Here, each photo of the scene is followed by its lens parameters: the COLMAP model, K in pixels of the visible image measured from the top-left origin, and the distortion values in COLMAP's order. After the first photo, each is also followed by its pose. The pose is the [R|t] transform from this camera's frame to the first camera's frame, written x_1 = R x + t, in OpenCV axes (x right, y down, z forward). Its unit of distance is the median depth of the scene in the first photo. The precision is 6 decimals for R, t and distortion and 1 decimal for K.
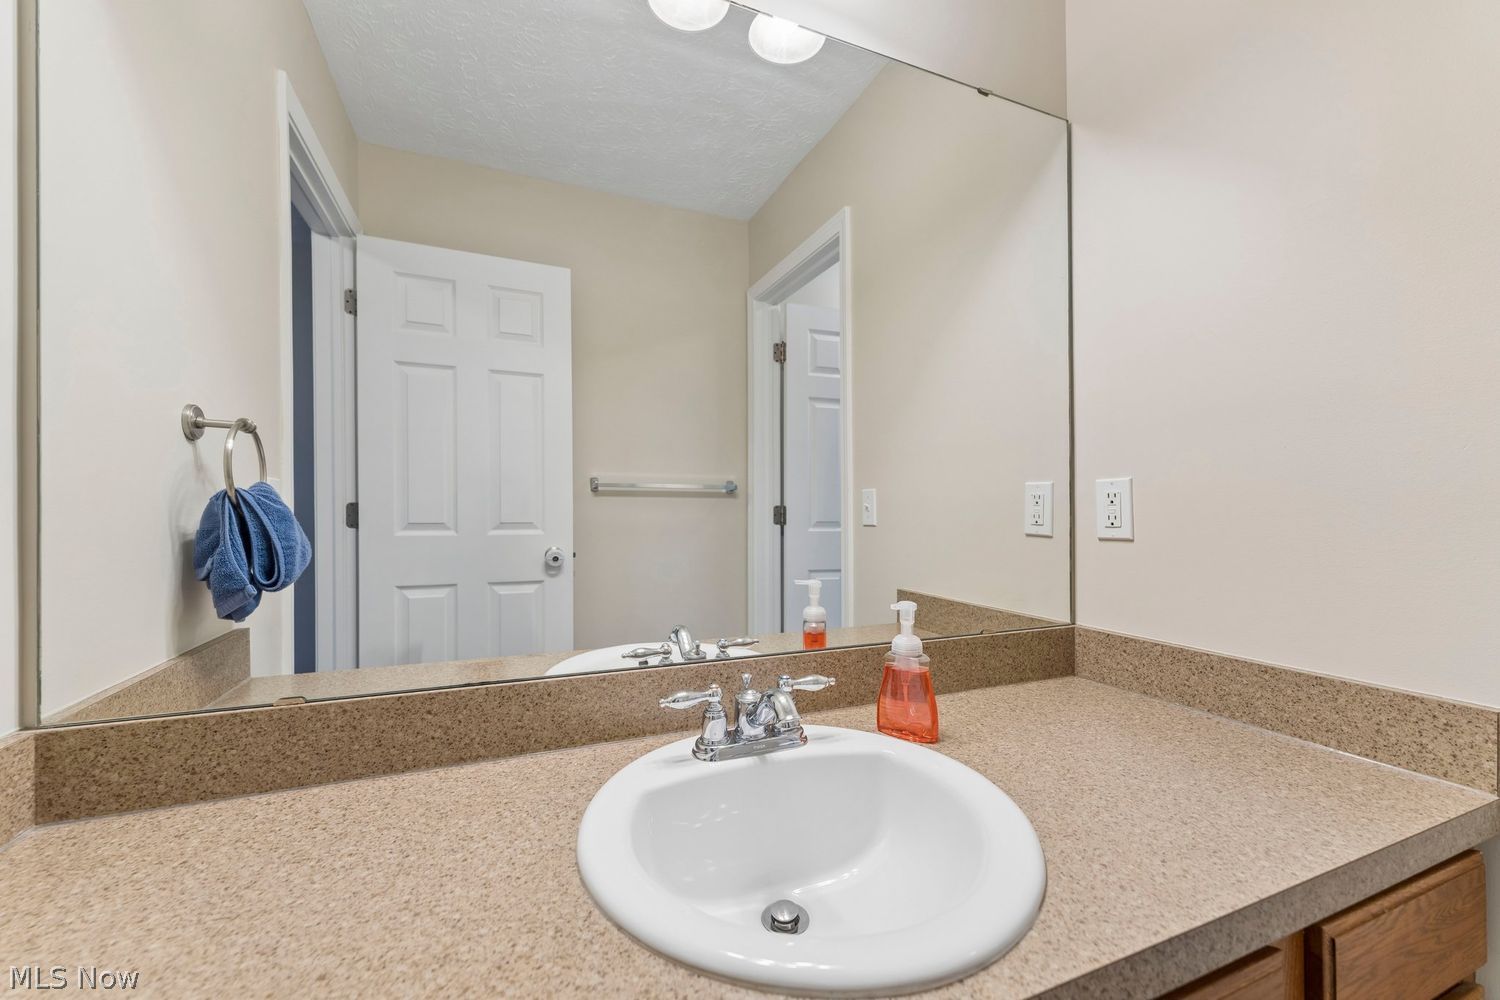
lens RADIAL K [[592.4, 0, 744.9], [0, 592.4, 501.9], [0, 0, 1]] dist [0.001938, -0.000716]
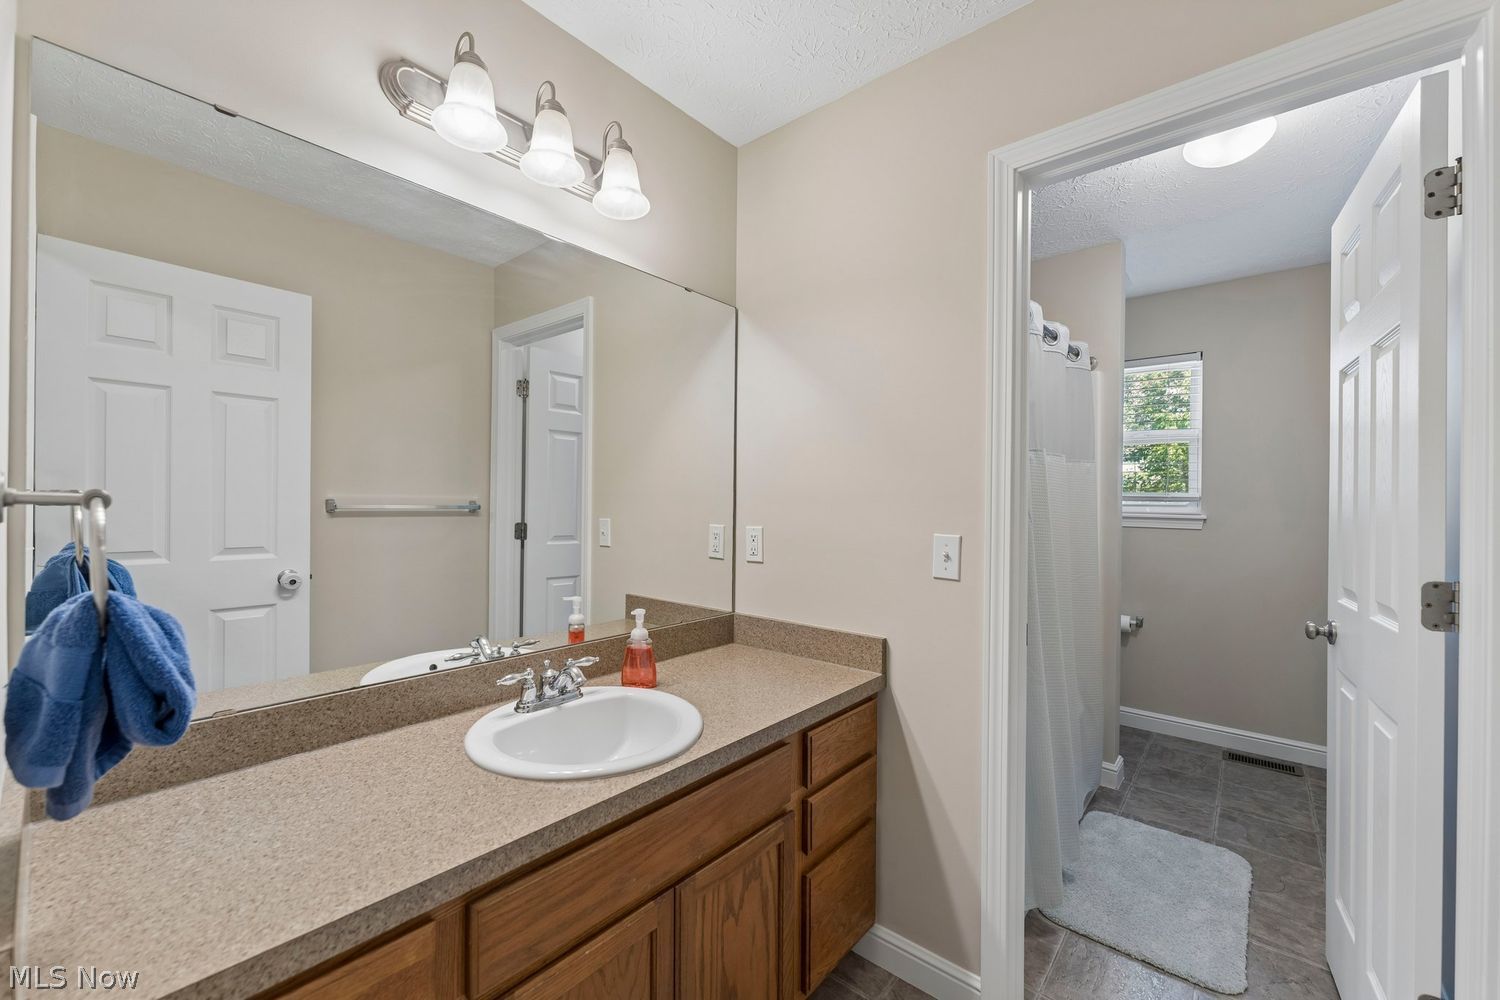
lens RADIAL K [[592.4, 0, 751.0], [0, 592.4, 498.1], [0, 0, 1]] dist [0.001938, -0.000716]
pose [[0.885182, 0.013785, 0.465041, -0.198000], [-0.017603, 0.999838, 0.003869, -0.133014], [-0.464912, -0.011611, 0.885281, -0.538778]]
